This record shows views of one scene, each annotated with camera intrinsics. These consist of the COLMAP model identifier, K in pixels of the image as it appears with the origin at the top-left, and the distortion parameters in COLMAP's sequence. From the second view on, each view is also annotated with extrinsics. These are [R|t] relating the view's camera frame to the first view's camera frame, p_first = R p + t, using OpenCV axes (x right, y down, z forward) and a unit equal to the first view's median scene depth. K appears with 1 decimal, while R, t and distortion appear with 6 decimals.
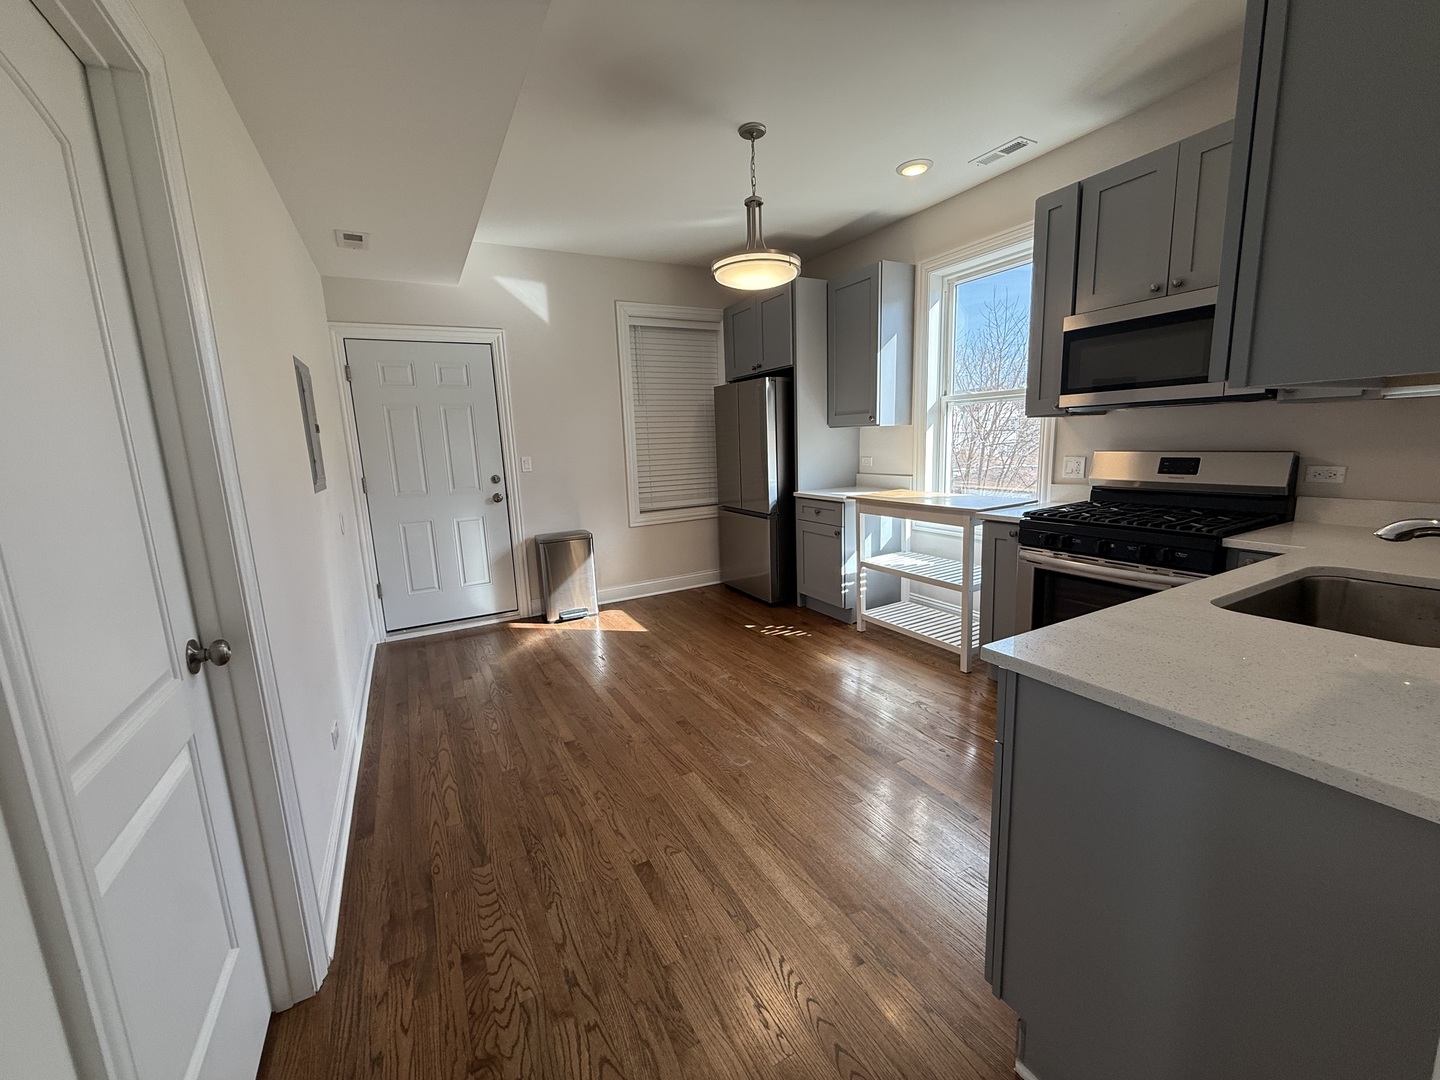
lens RADIAL K [[575.5, 0, 720.0], [0, 575.5, 561.9], [0, 0, 1]] dist [-0.000058, -0.000079]
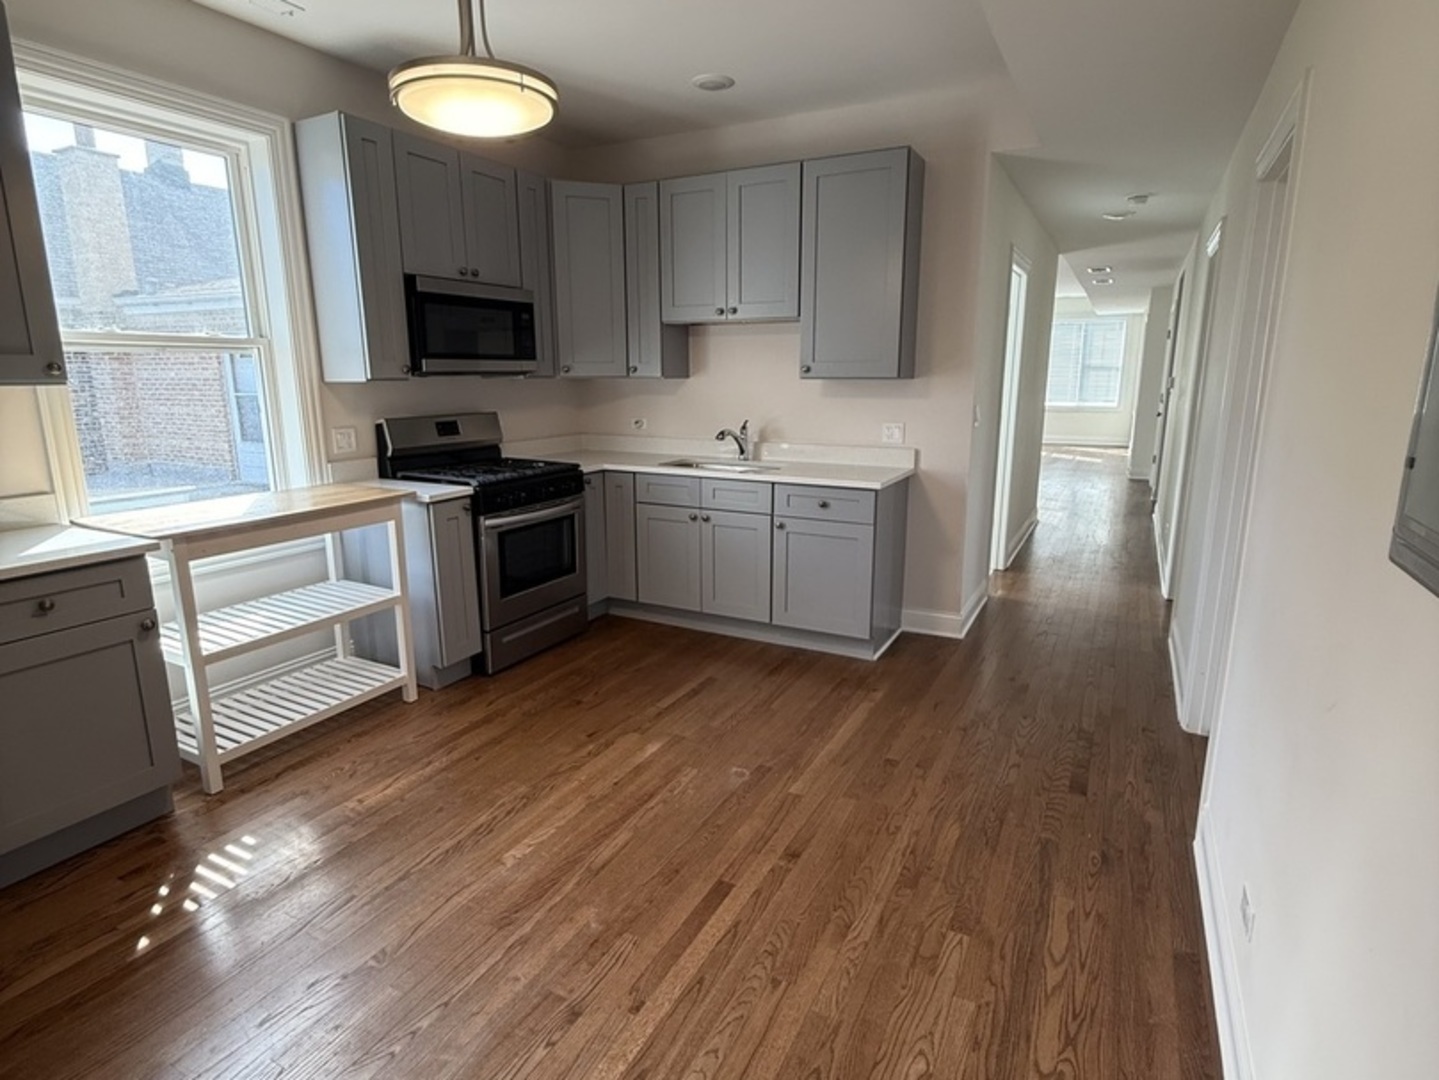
lens RADIAL K [[762.4, 0, 719.5], [0, 762.4, 540.0], [0, 0, 1]] dist [0.028699, -0.000292]
pose [[-0.552797, -0.147917, 0.820083, -0.758425], [0.186025, 0.937381, 0.294469, -0.296781], [-0.812287, 0.315338, -0.490665, 1.335119]]
